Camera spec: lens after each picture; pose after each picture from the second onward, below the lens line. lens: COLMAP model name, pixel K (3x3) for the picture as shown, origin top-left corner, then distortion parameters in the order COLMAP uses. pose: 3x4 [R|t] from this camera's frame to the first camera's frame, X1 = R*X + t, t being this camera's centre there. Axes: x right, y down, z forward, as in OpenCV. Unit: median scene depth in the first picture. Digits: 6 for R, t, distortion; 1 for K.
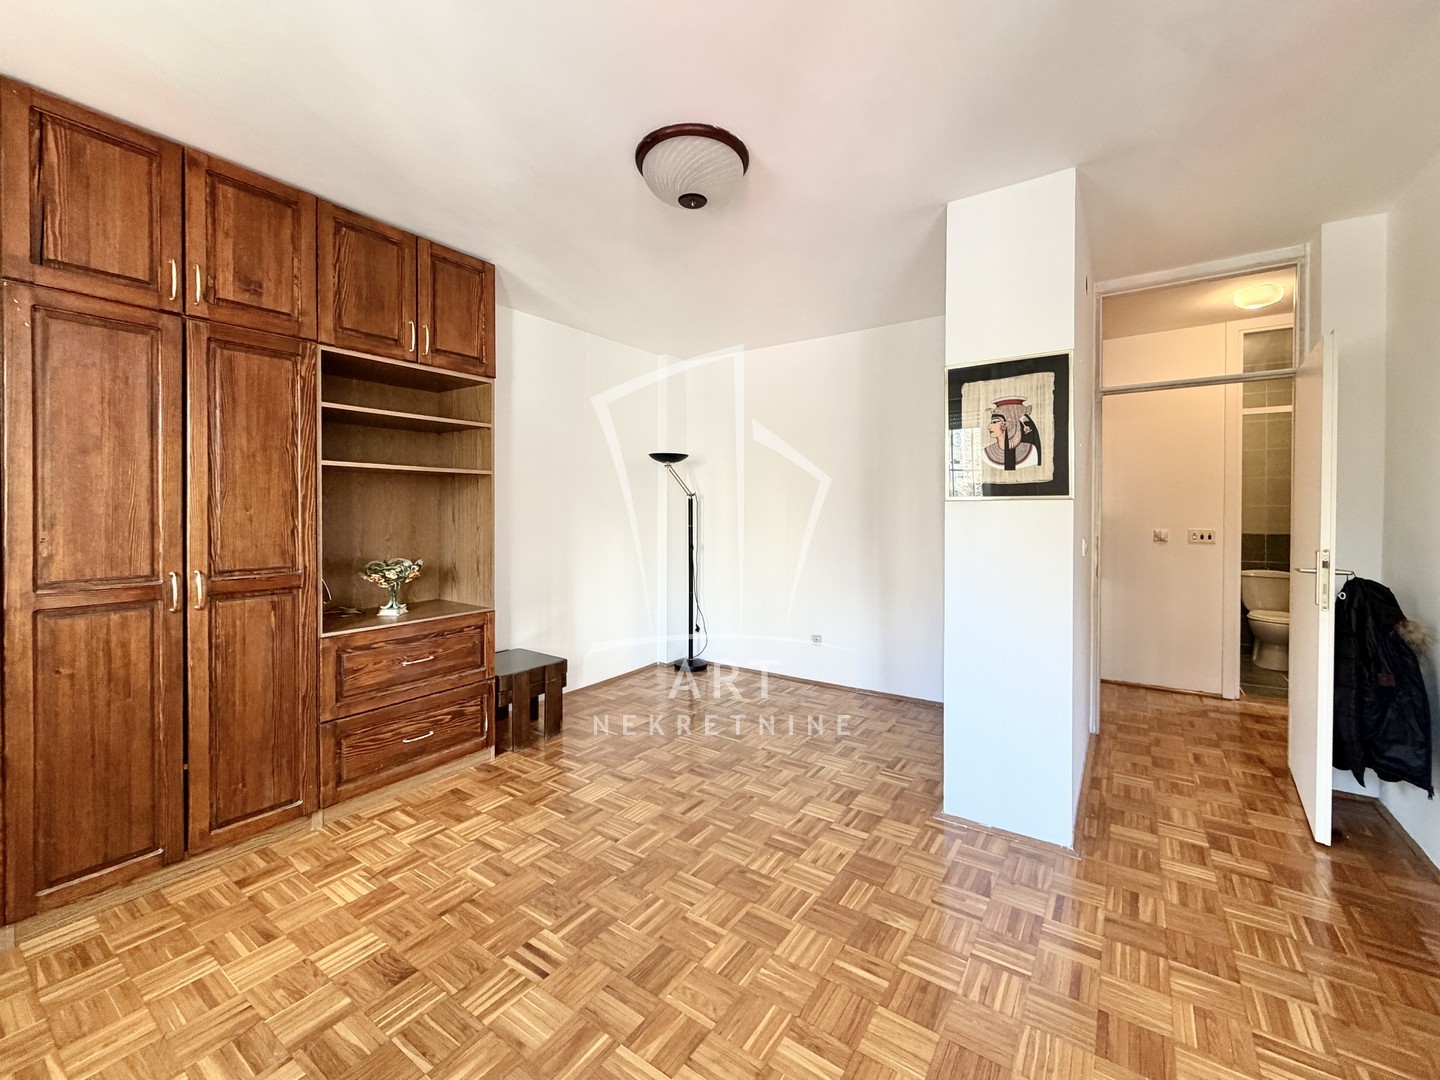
lens RADIAL K [[587.6, 0, 712.2], [0, 587.6, 517.2], [0, 0, 1]] dist [-0.001541, 0.000186]
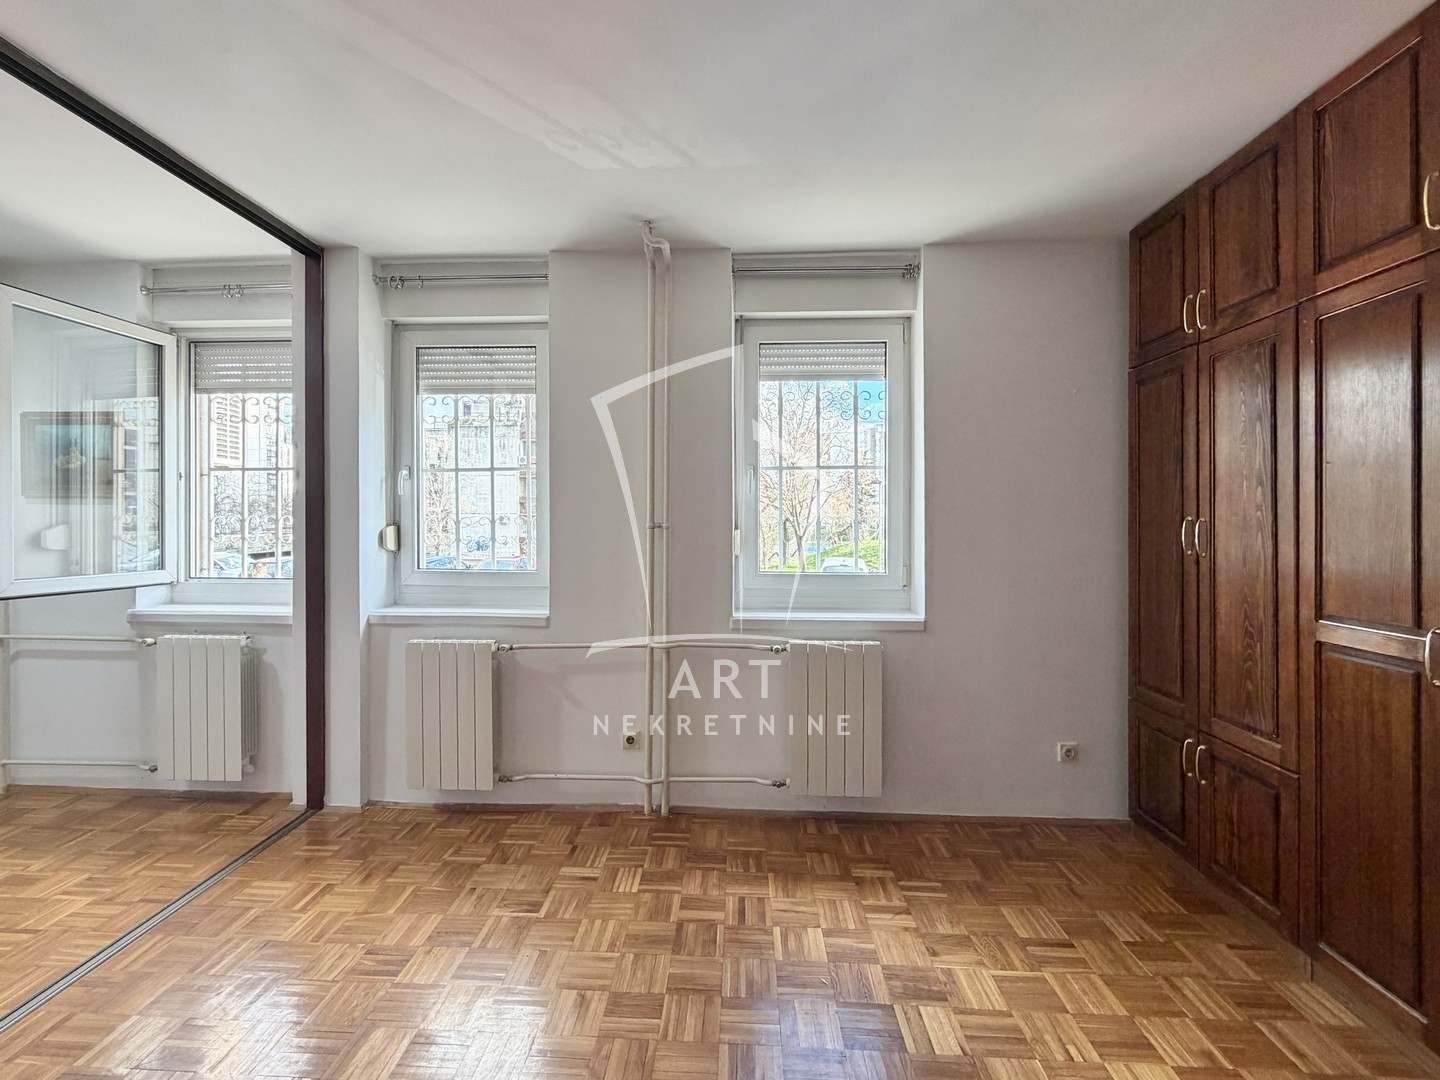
lens RADIAL K [[641.7, 0, 718.7], [0, 641.7, 524.1], [0, 0, 1]] dist [-0.000463, -0.000420]
pose [[-0.848484, -0.000629, -0.529221, 0.157803], [-0.008774, 0.999879, 0.012878, -0.025095], [0.529148, 0.015571, -0.848387, 1.021465]]
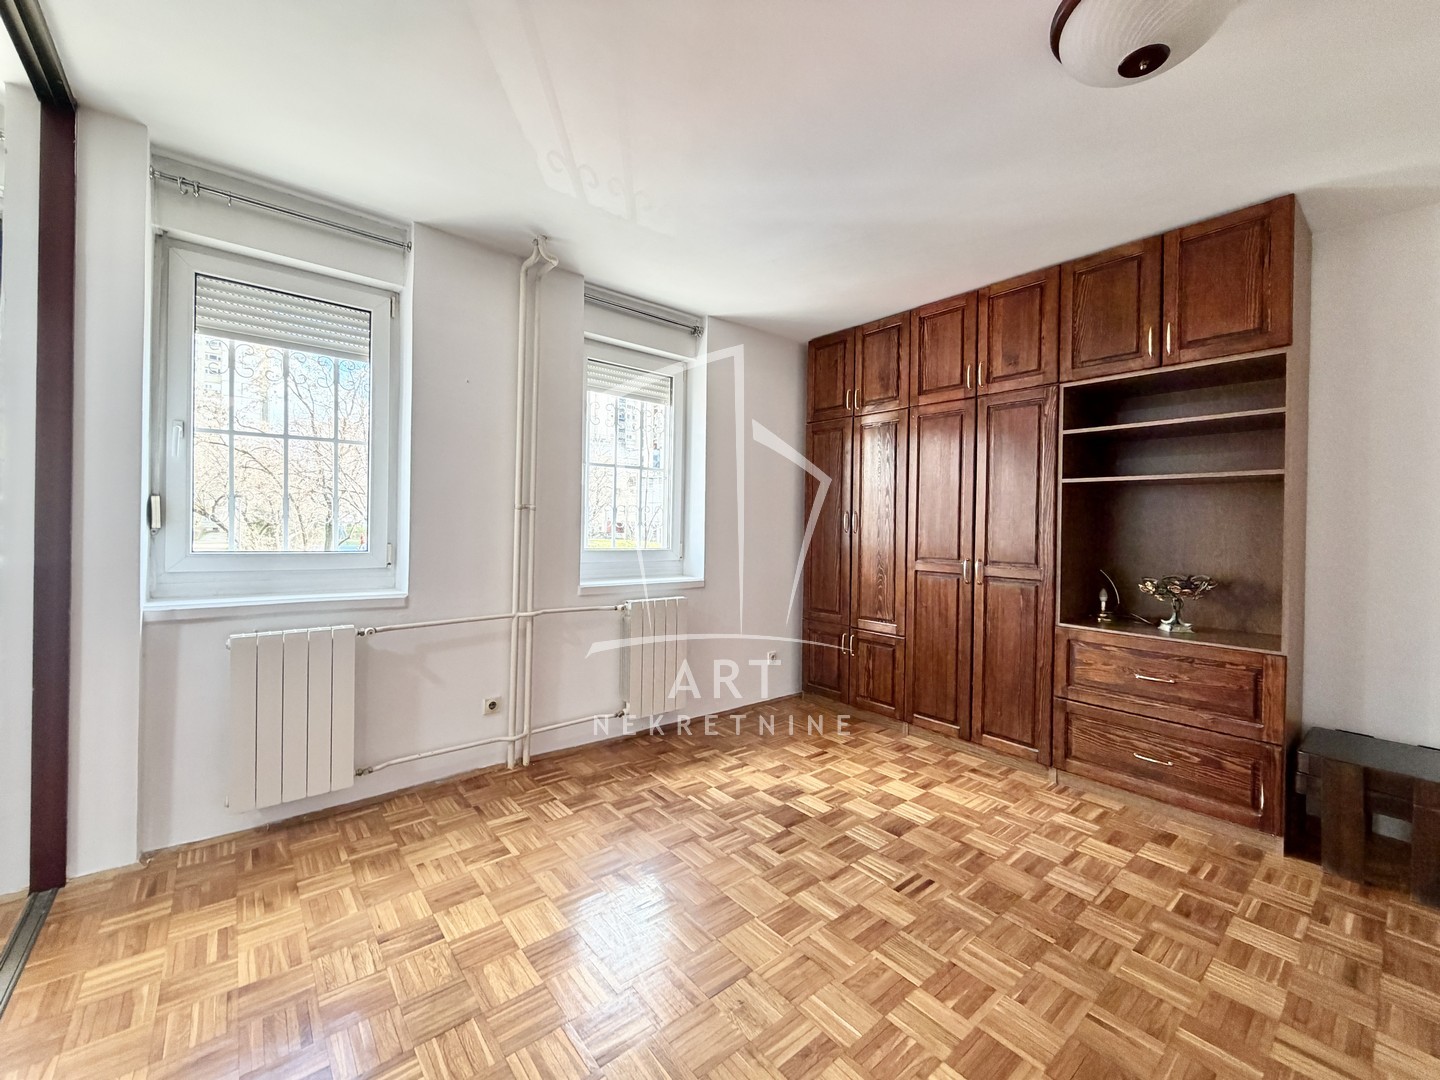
lens RADIAL K [[592.4, 0, 724.6], [0, 592.4, 528.2], [0, 0, 1]] dist [-0.000501, -0.000157]
pose [[-0.254540, -0.002271, -0.967060, 0.707294], [-0.030382, 0.999522, 0.005649, 0.019141], [0.966585, 0.030819, -0.254487, 0.659919]]
